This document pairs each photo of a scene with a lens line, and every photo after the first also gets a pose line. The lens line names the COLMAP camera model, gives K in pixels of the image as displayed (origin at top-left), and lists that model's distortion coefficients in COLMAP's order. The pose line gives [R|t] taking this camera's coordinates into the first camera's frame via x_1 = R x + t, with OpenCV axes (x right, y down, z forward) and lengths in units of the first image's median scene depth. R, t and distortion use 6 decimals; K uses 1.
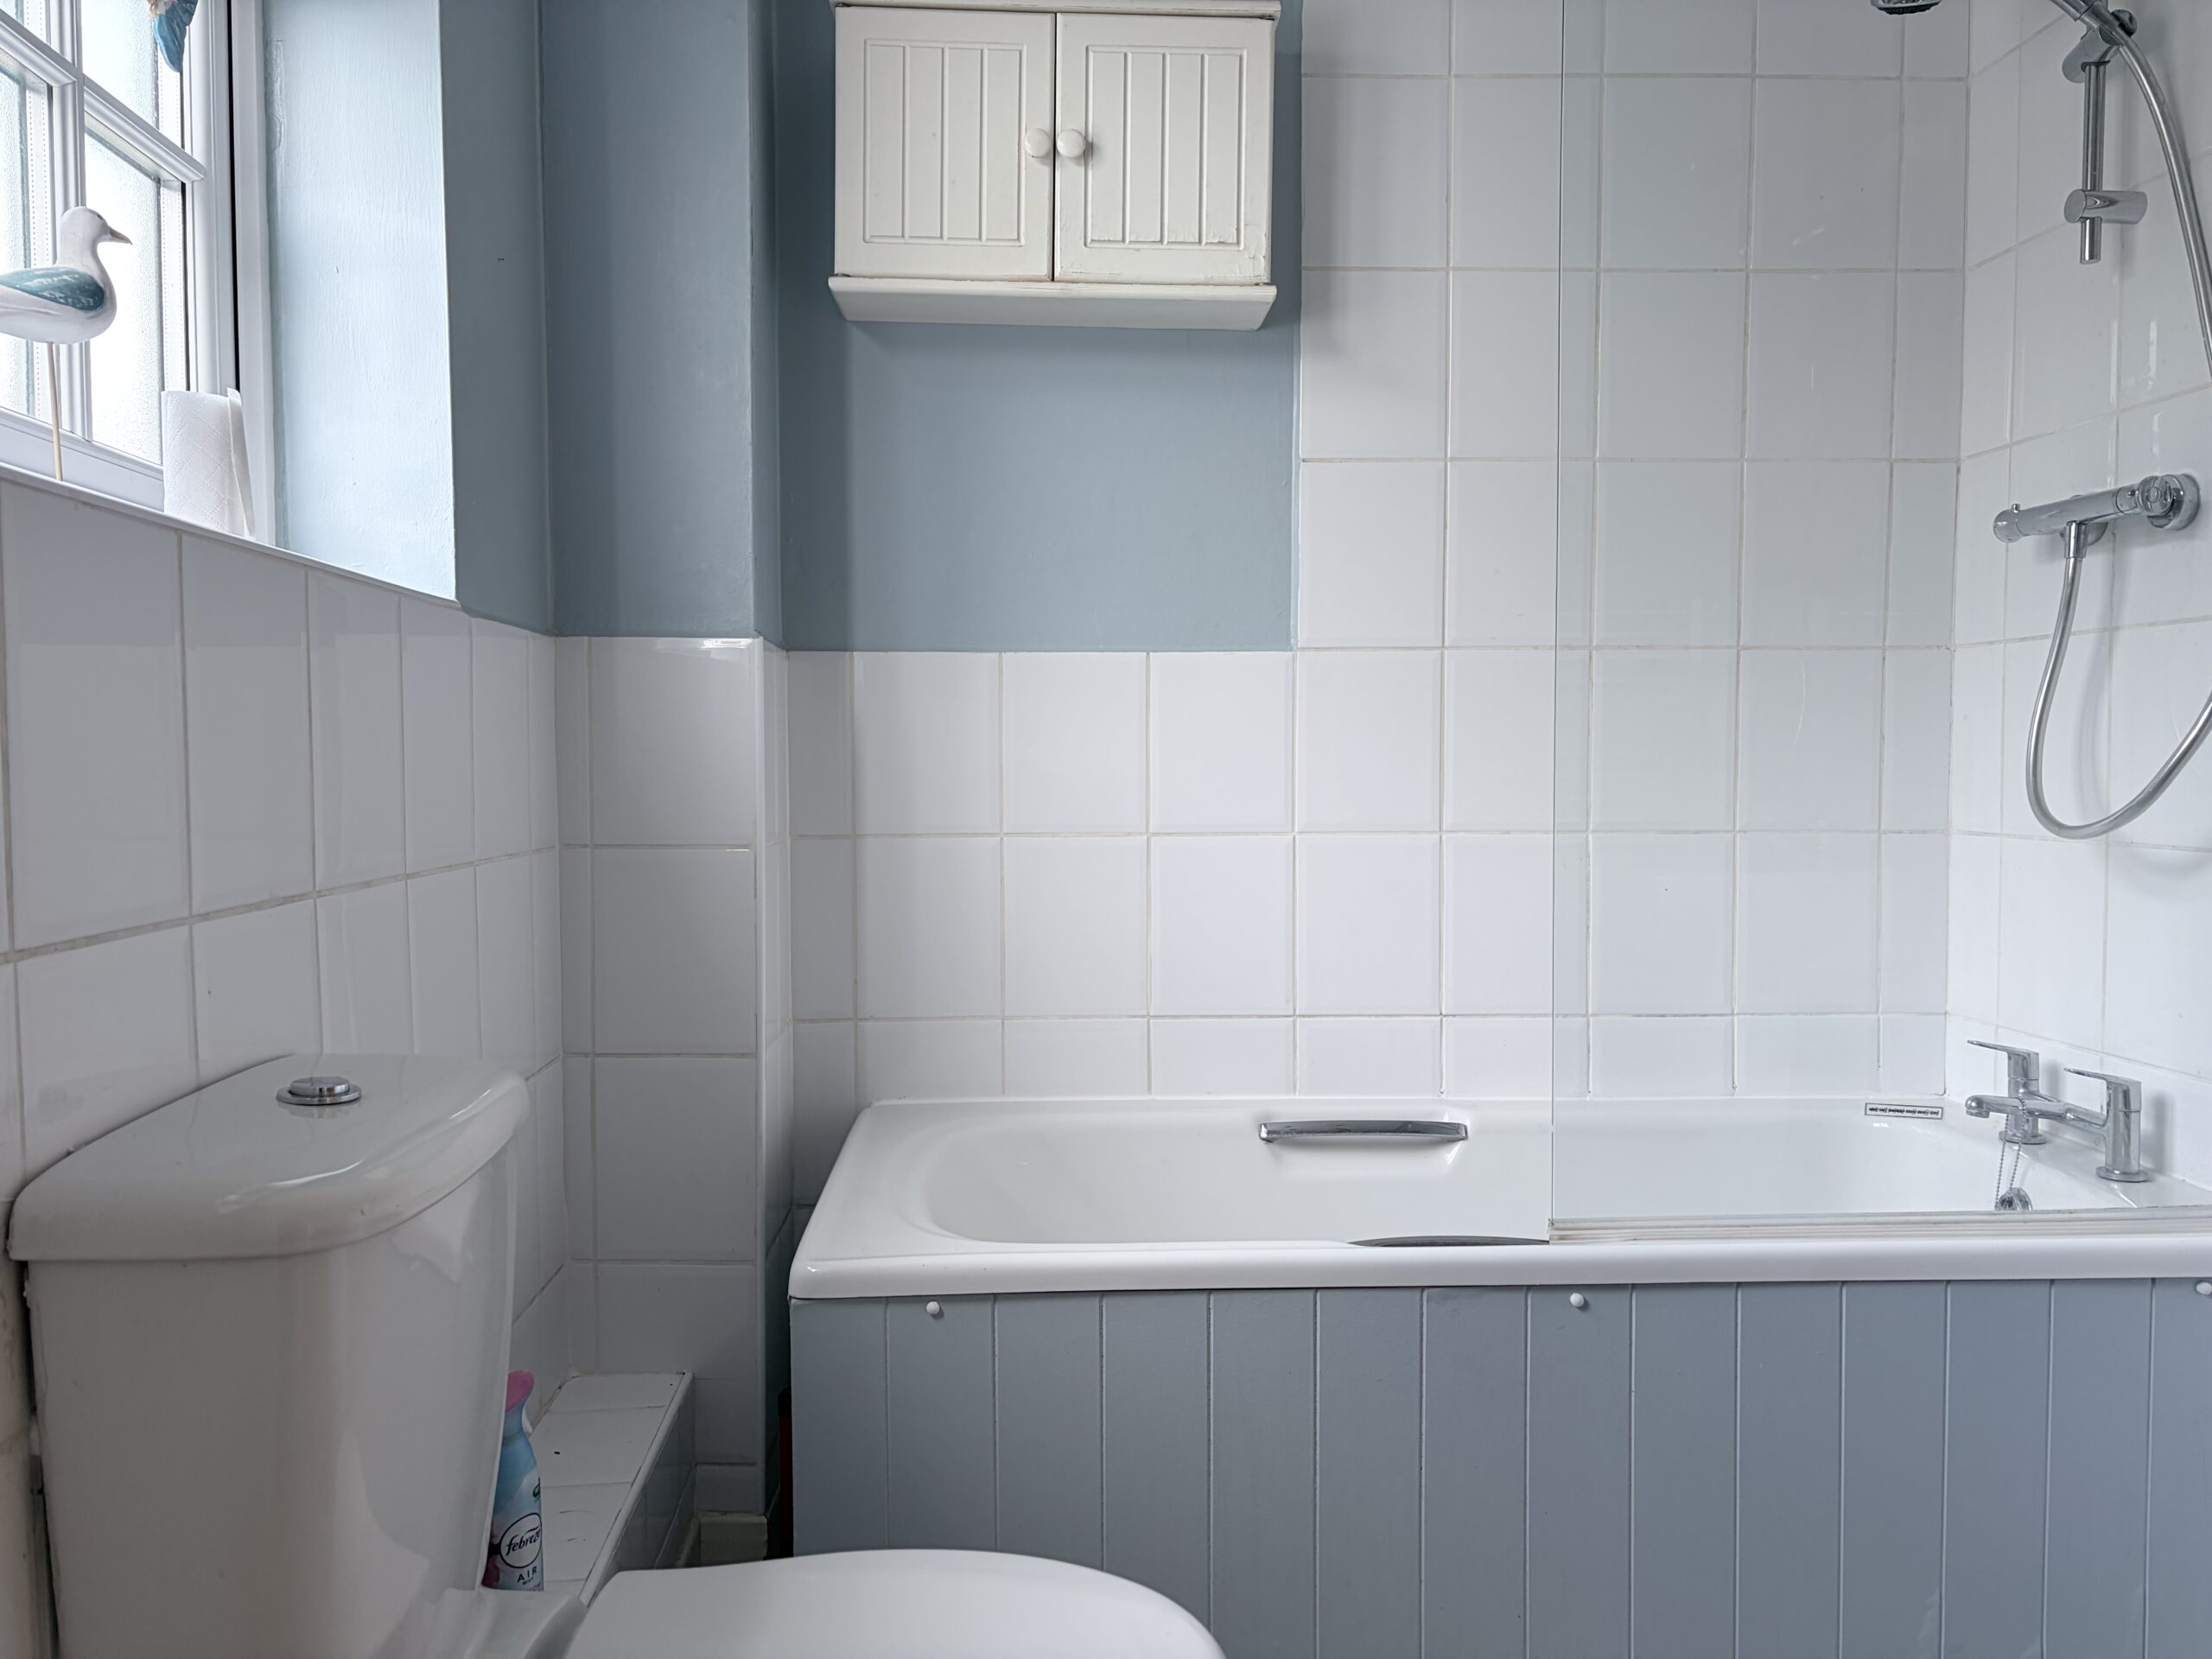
lens RADIAL K [[1675.2, 0, 1103.2], [0, 1675.2, 825.6], [0, 0, 1]] dist [0.047187, -0.025614]
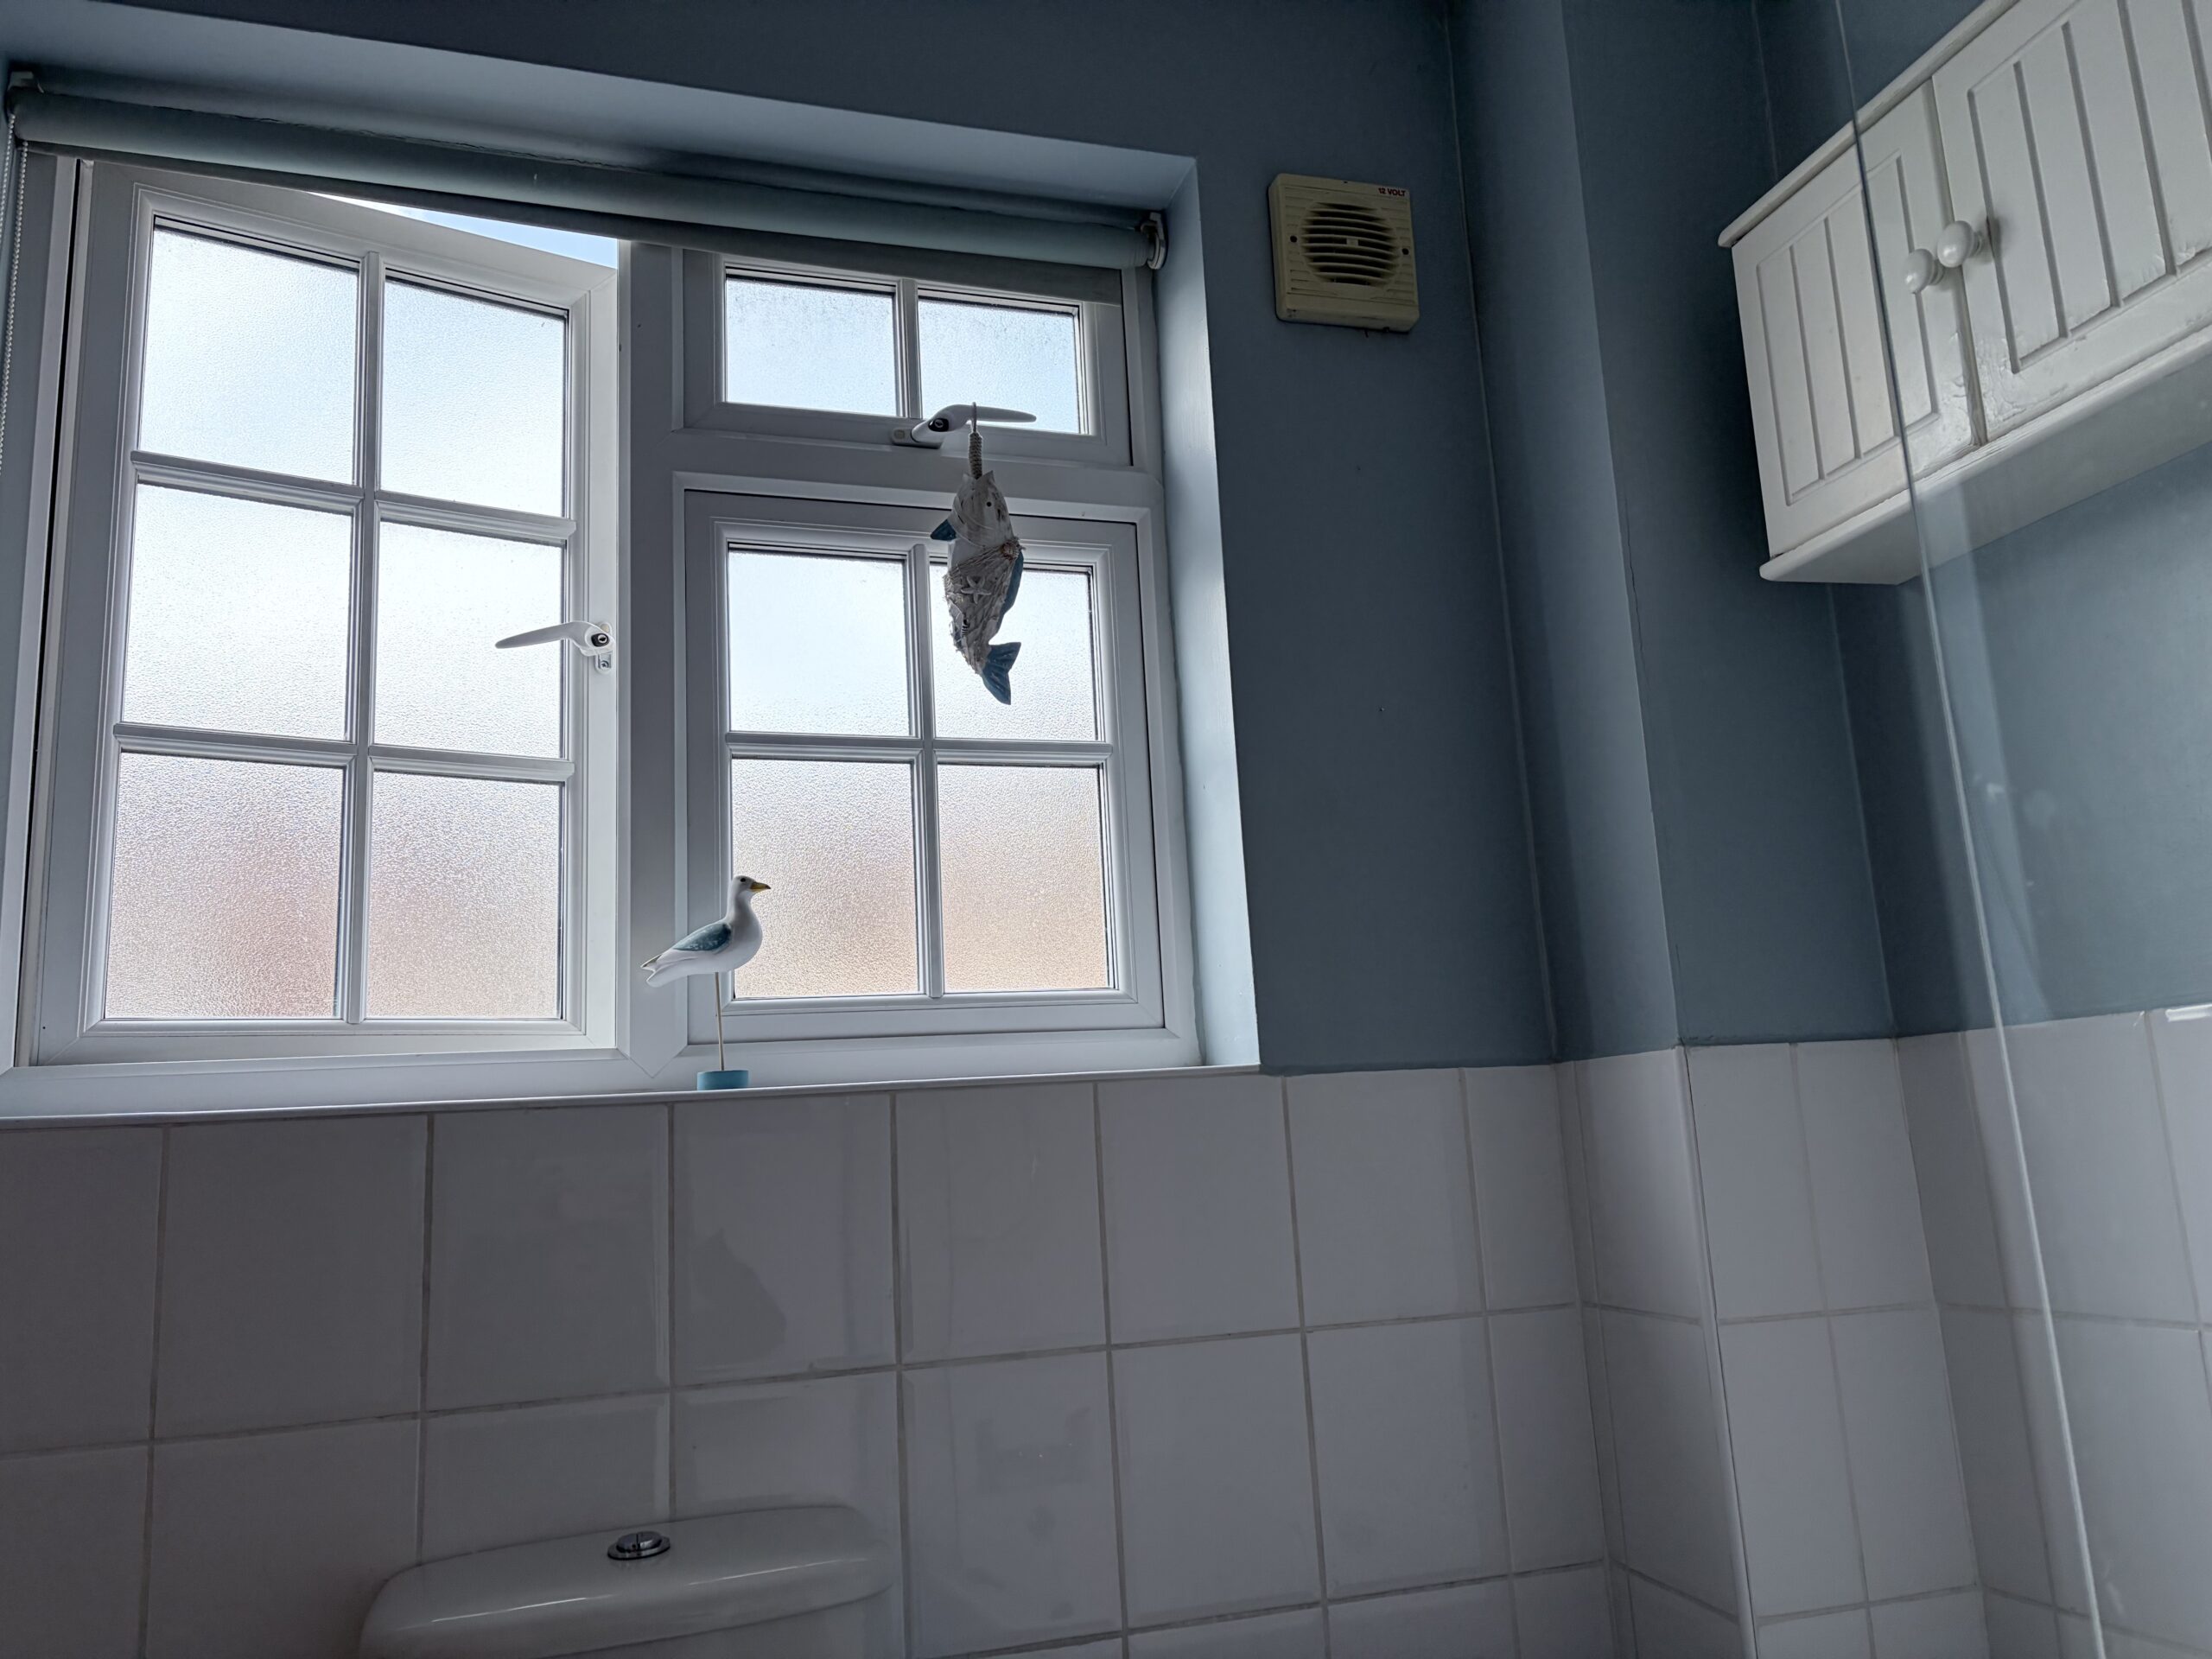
lens RADIAL K [[1675.2, 0, 1107.2], [0, 1675.2, 836.5], [0, 0, 1]] dist [0.047187, -0.025614]
pose [[0.230945, -0.197325, -0.952747, 0.483108], [0.017460, 0.979901, -0.198717, -0.054211], [0.972810, 0.029257, 0.229749, 0.532604]]
